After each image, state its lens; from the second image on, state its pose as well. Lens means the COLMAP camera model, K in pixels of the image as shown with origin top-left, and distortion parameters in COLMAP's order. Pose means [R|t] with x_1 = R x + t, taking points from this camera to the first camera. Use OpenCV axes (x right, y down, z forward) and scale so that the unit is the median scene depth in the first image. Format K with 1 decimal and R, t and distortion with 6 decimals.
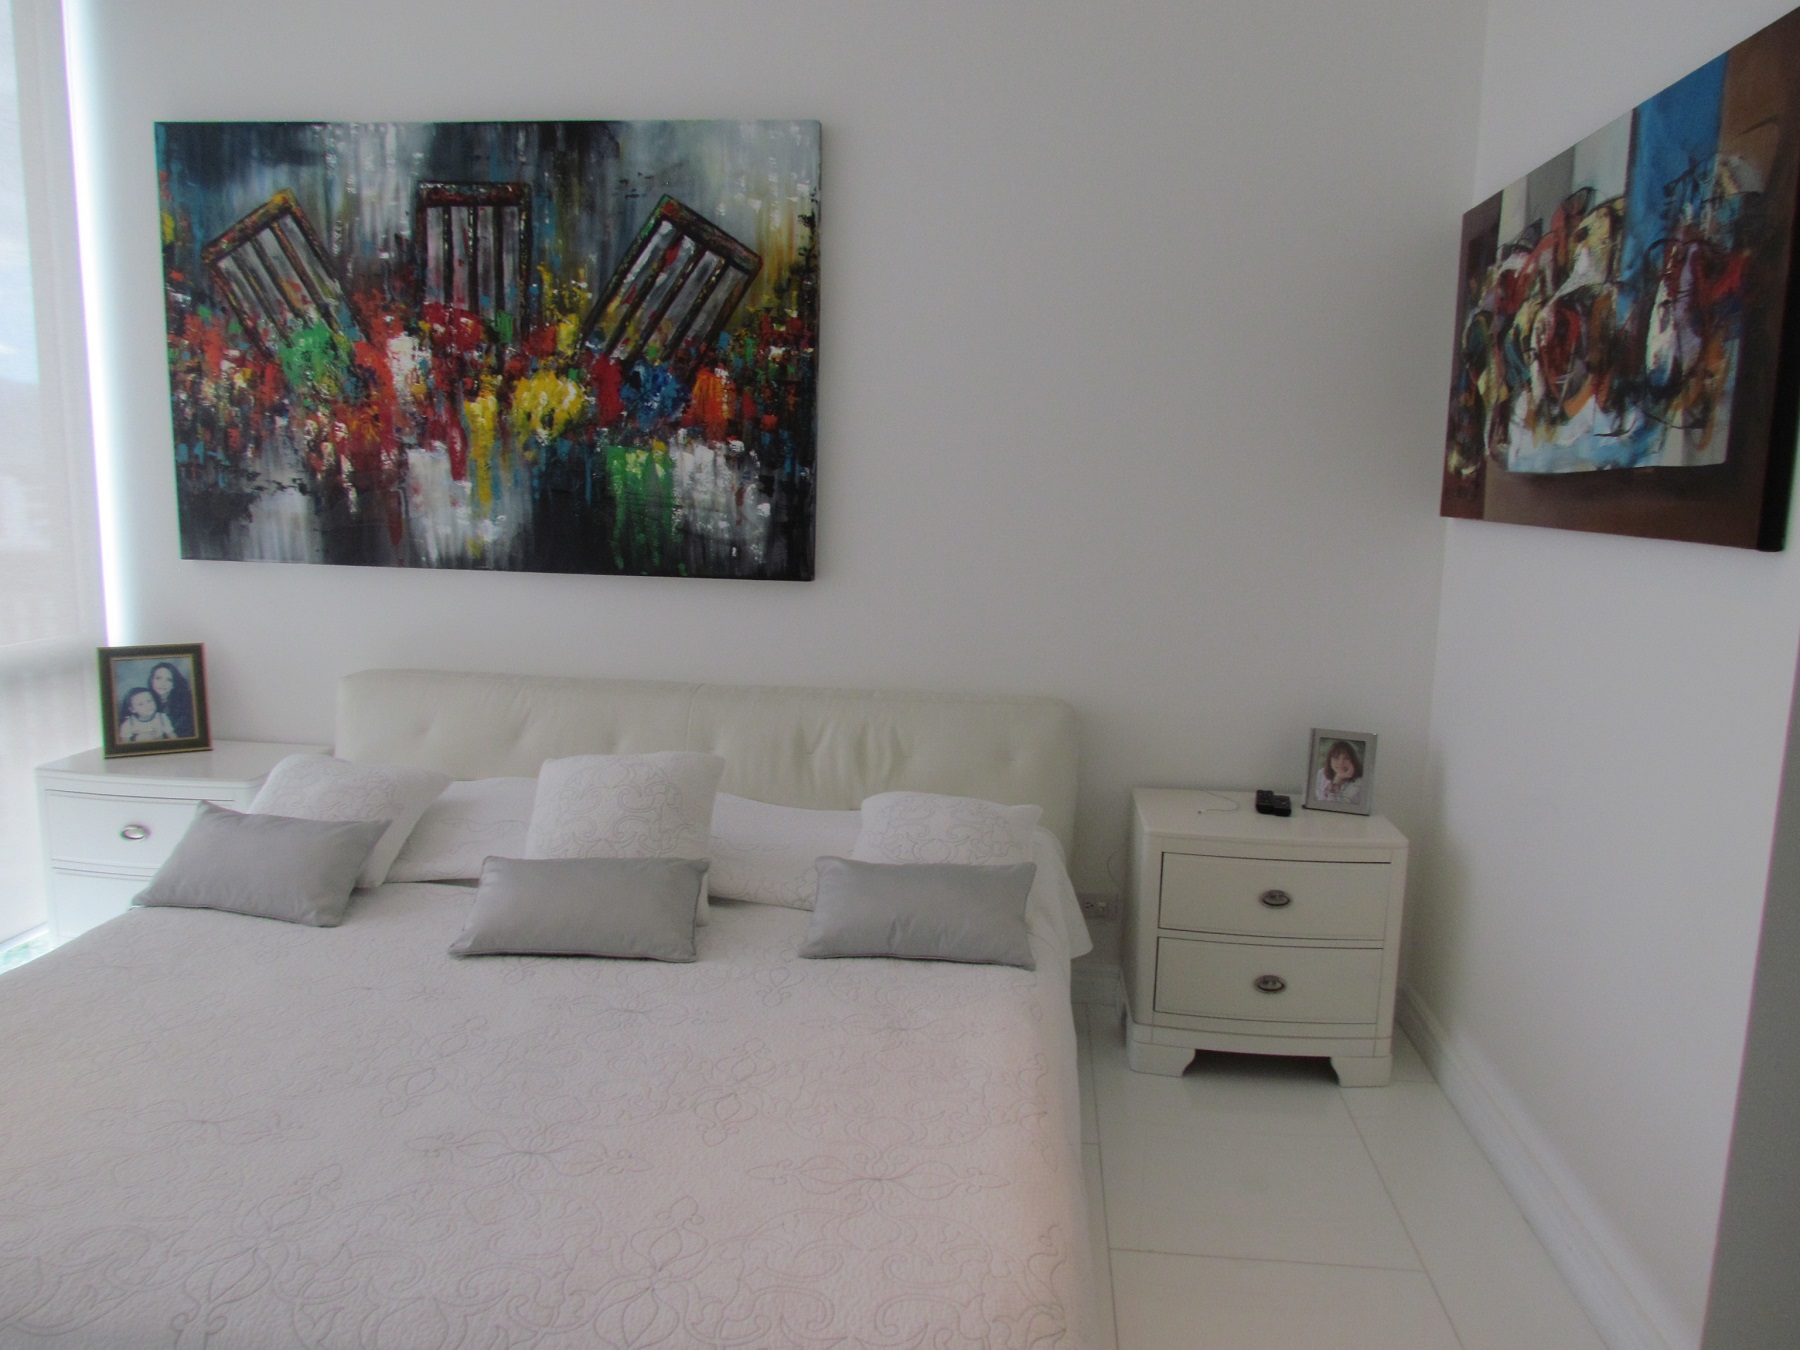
lens RADIAL K [[1283.4, 0, 900.2], [0, 1283.4, 675.4], [0, 0, 1]] dist [-0.026190, 0.012242]
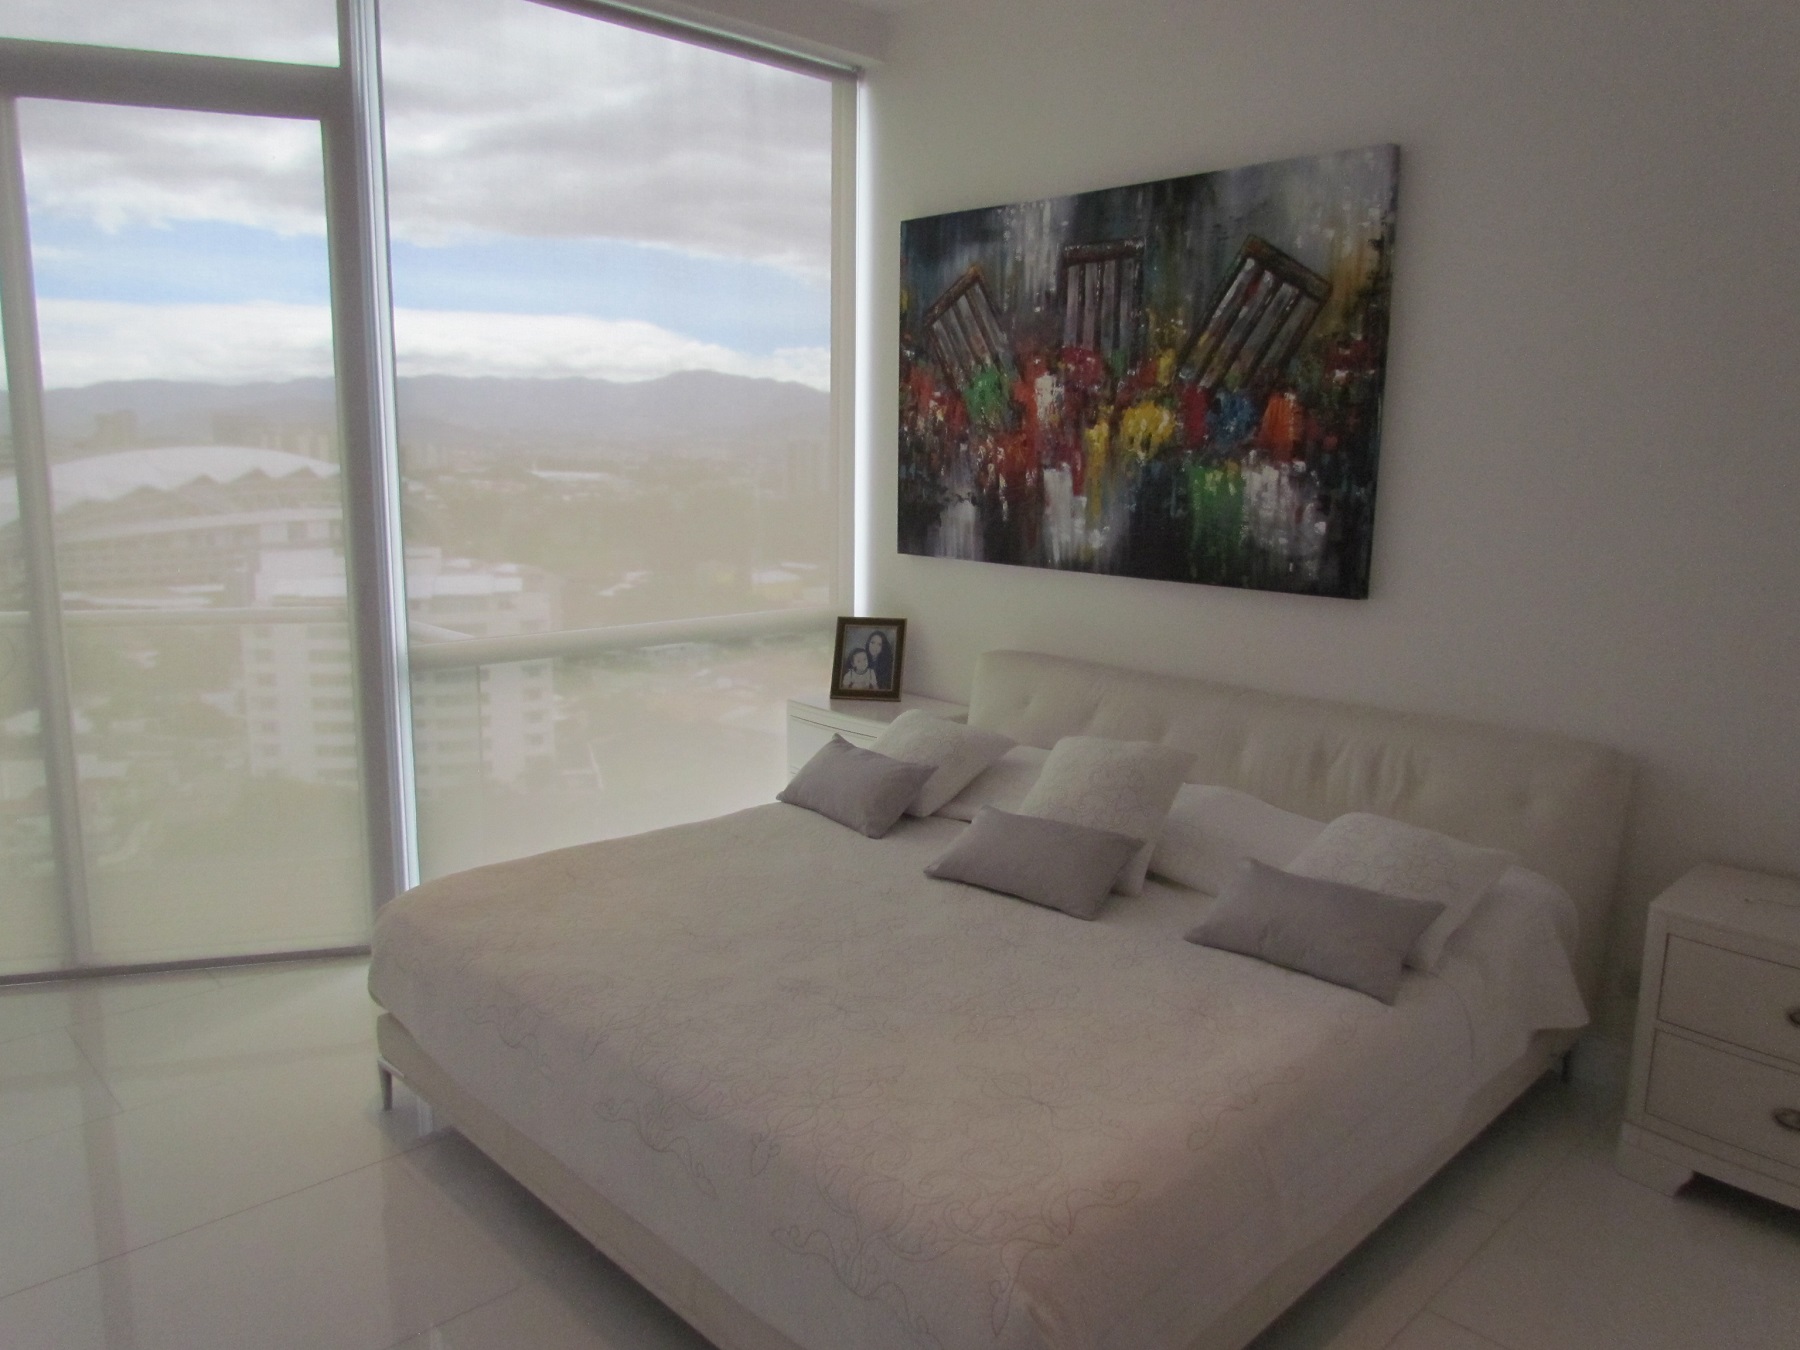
lens RADIAL K [[1283.4, 0, 907.0], [0, 1283.4, 673.7], [0, 0, 1]] dist [-0.026190, 0.012242]
pose [[0.766250, 0.096784, -0.635212, 0.304519], [-0.098154, 0.994619, 0.033142, -0.013800], [0.635001, 0.036954, 0.771627, -0.002065]]
